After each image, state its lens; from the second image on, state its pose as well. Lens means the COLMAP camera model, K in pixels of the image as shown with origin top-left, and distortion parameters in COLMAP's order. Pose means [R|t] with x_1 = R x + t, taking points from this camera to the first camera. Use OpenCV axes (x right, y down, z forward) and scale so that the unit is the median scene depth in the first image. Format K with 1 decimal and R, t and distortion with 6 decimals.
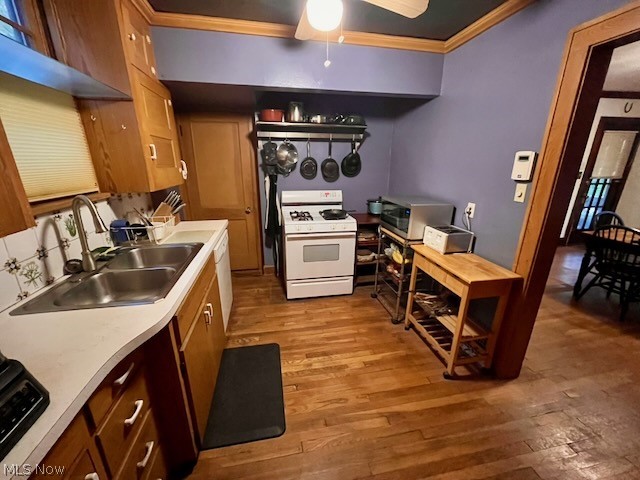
lens RADIAL K [[258.4, 0, 318.4], [0, 258.4, 240.3], [0, 0, 1]] dist [-0.002135, -0.000283]
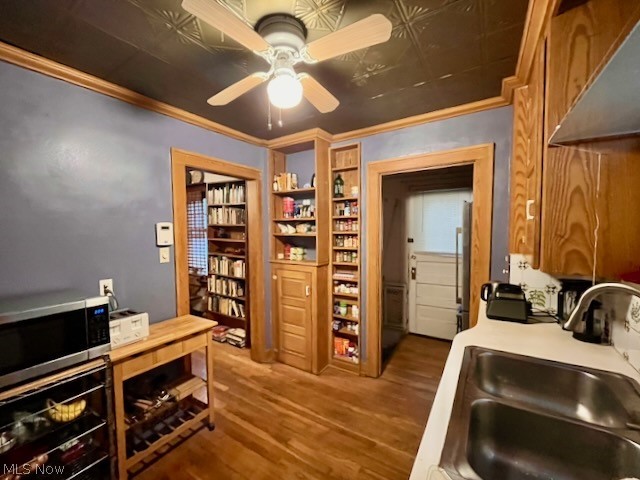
lens RADIAL K [[258.4, 0, 318.4], [0, 258.4, 240.3], [0, 0, 1]] dist [-0.002135, -0.000283]
pose [[-0.722941, -0.028474, 0.690323, -0.482115], [0.208049, 0.943803, 0.256809, -0.341530], [-0.658842, 0.329279, -0.676390, 1.097433]]
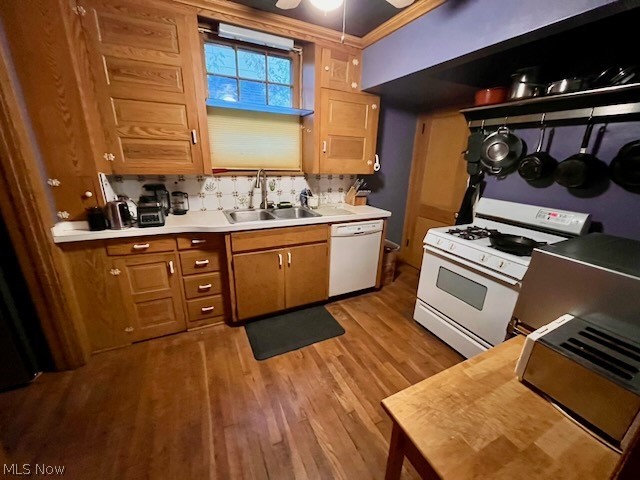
lens RADIAL K [[258.4, 0, 318.4], [0, 258.4, 240.3], [0, 0, 1]] dist [-0.002135, -0.000283]
pose [[0.254685, 0.299057, -0.919620, 0.707454], [-0.310368, 0.925947, 0.215160, -0.135619], [0.915864, 0.230623, 0.328642, 0.528726]]
